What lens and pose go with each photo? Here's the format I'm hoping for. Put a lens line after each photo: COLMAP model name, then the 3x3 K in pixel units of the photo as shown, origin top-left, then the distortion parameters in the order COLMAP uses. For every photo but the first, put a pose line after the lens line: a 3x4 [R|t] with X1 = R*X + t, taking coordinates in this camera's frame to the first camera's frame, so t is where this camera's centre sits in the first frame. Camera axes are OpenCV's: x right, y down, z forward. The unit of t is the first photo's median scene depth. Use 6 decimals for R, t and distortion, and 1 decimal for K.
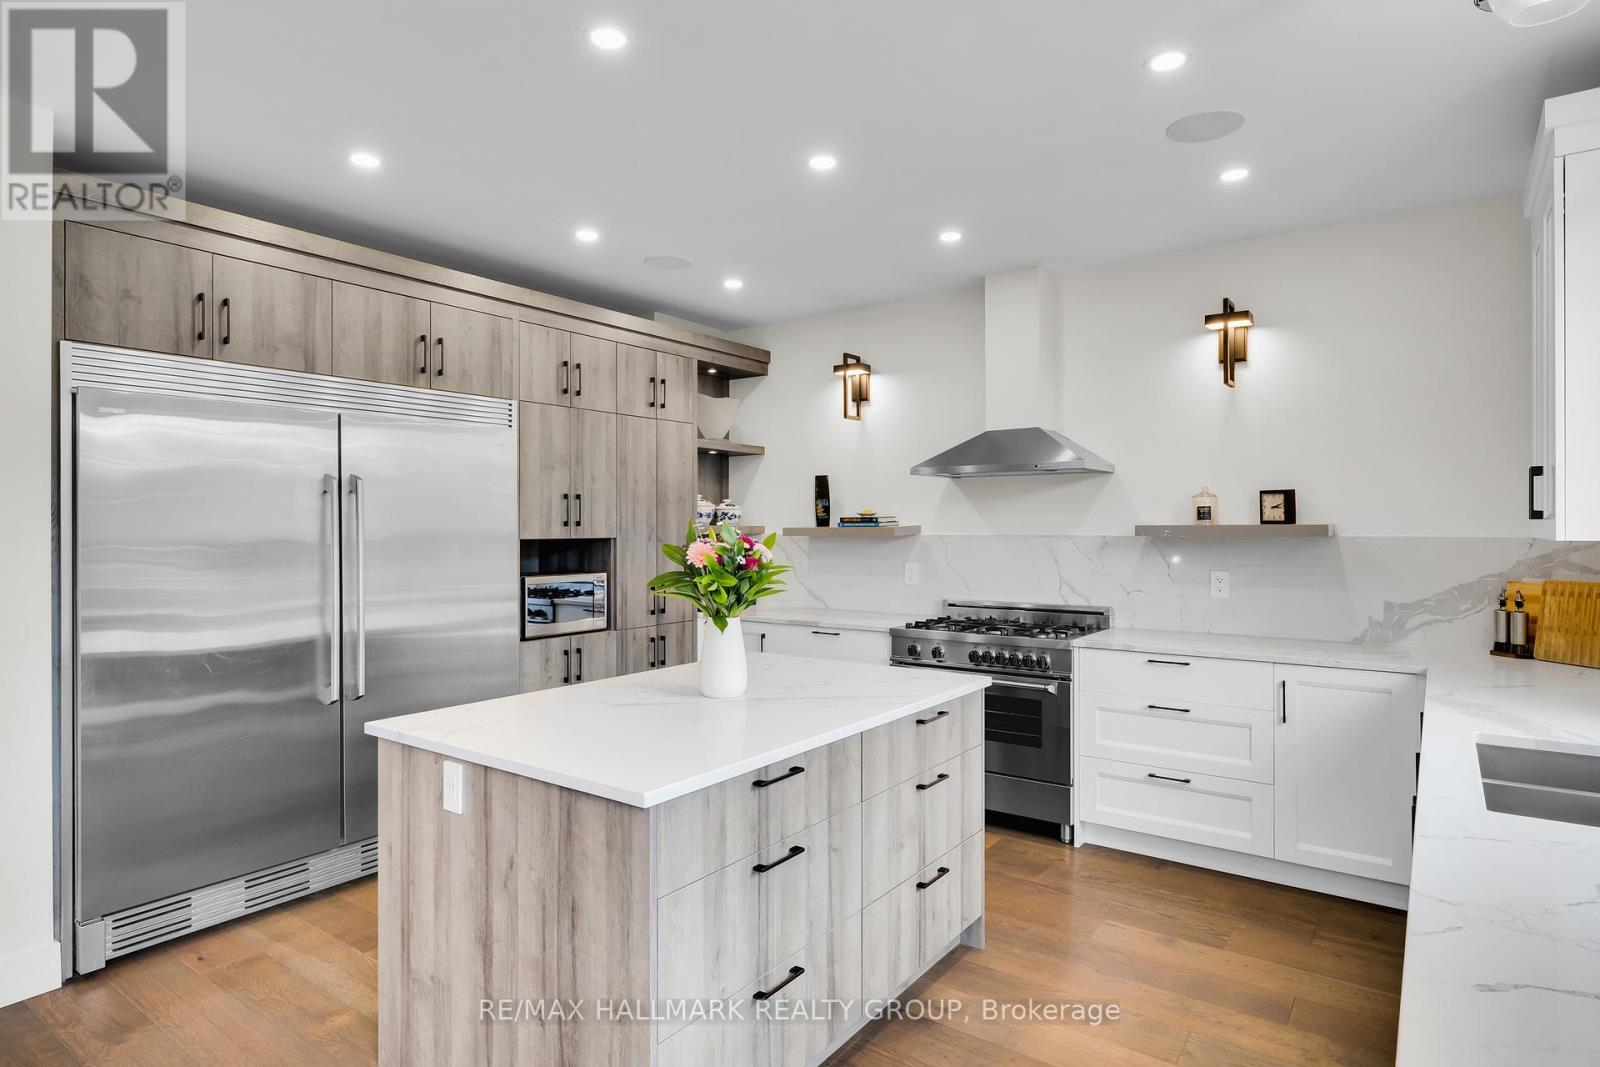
lens RADIAL K [[880.8, 0, 799.1], [0, 880.8, 524.8], [0, 0, 1]] dist [0.002474, 0.000530]
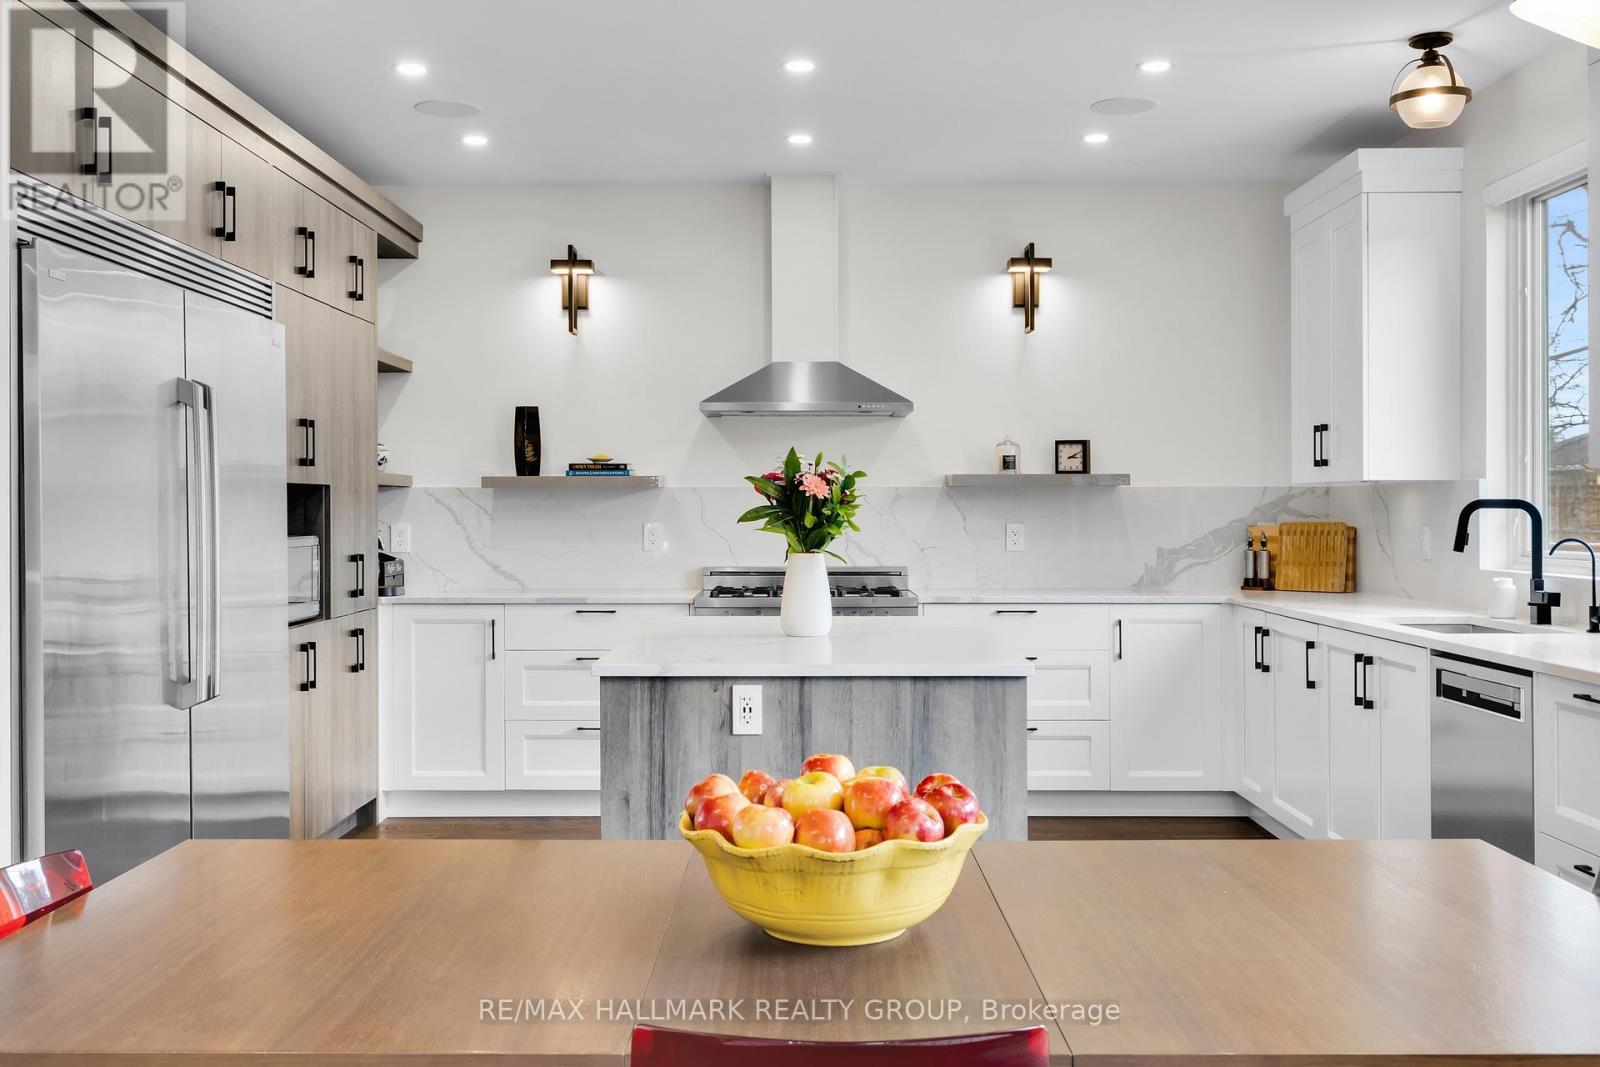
lens RADIAL K [[1548.9, 0, 797.5], [0, 1548.9, 499.8], [0, 0, 1]] dist [0.002626, -0.002347]
pose [[0.809901, 0.004815, 0.586547, -0.778675], [-0.002092, 0.999984, -0.005320, 0.040196], [-0.586563, 0.003082, 0.809898, -0.253337]]
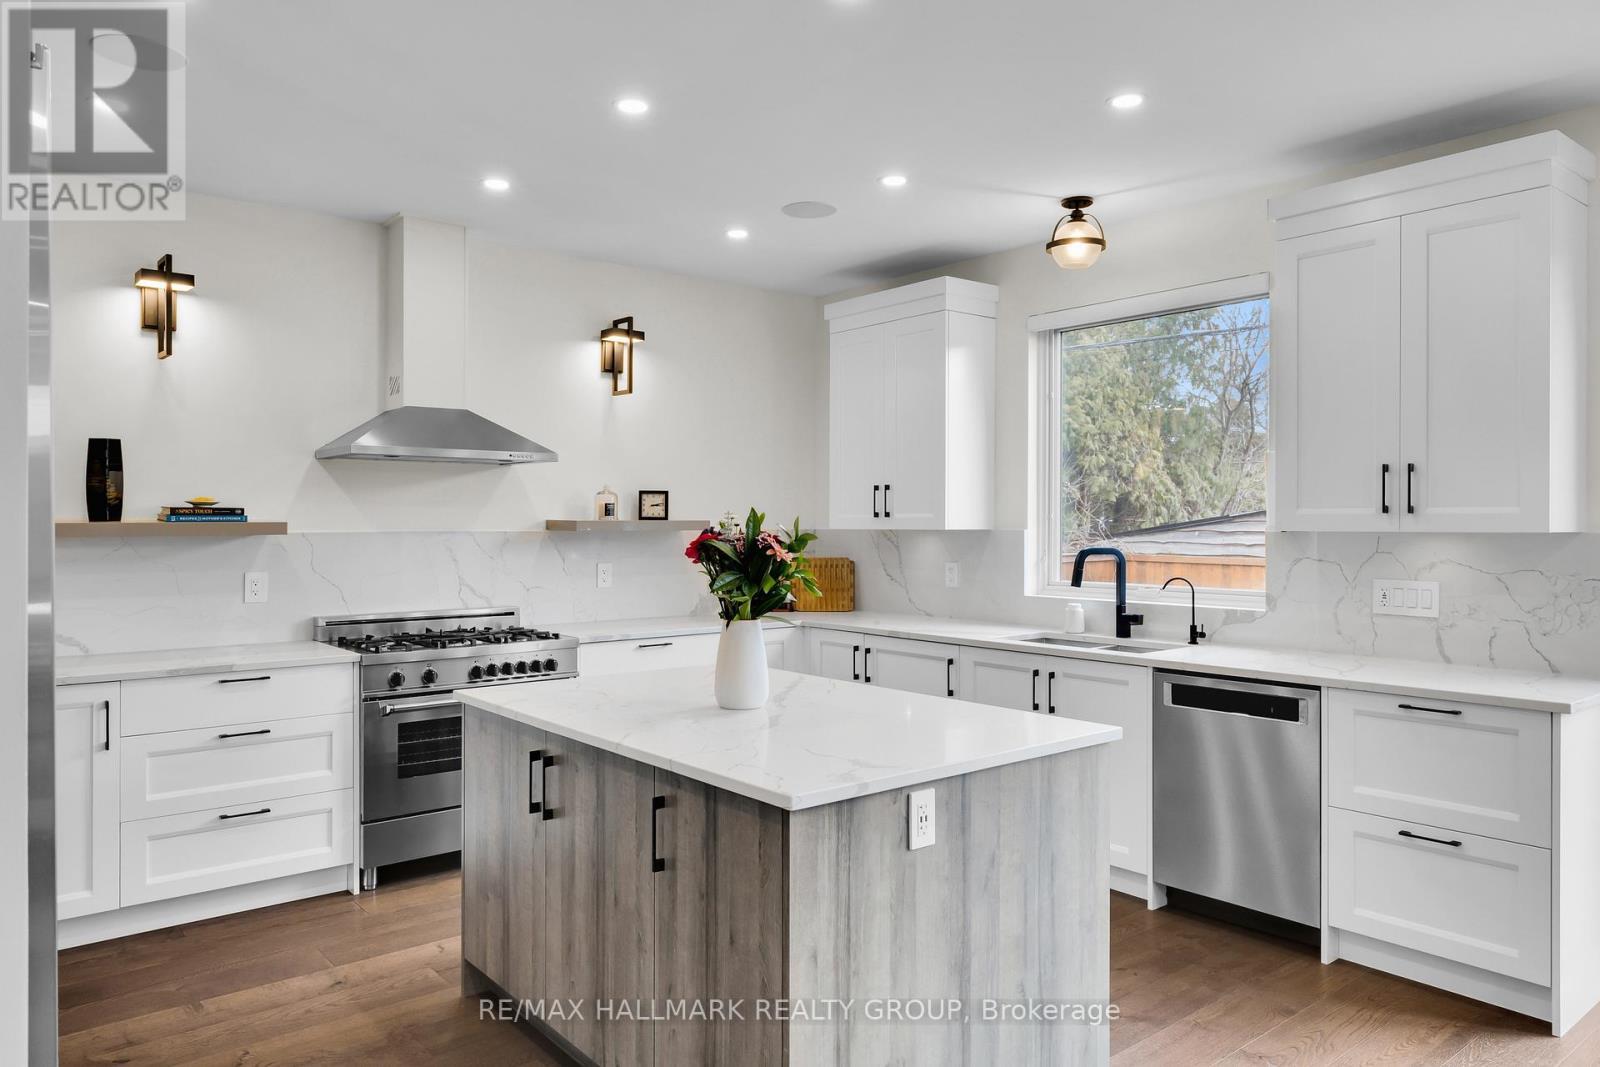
lens RADIAL K [[1074.9, 0, 793.0], [0, 1074.9, 519.2], [0, 0, 1]] dist [0.000073, 0.000361]
pose [[0.253061, 0.005440, 0.967435, -0.821739], [-0.001269, 0.999985, -0.005291, 0.005691], [-0.967450, 0.000111, 0.253064, 0.485854]]
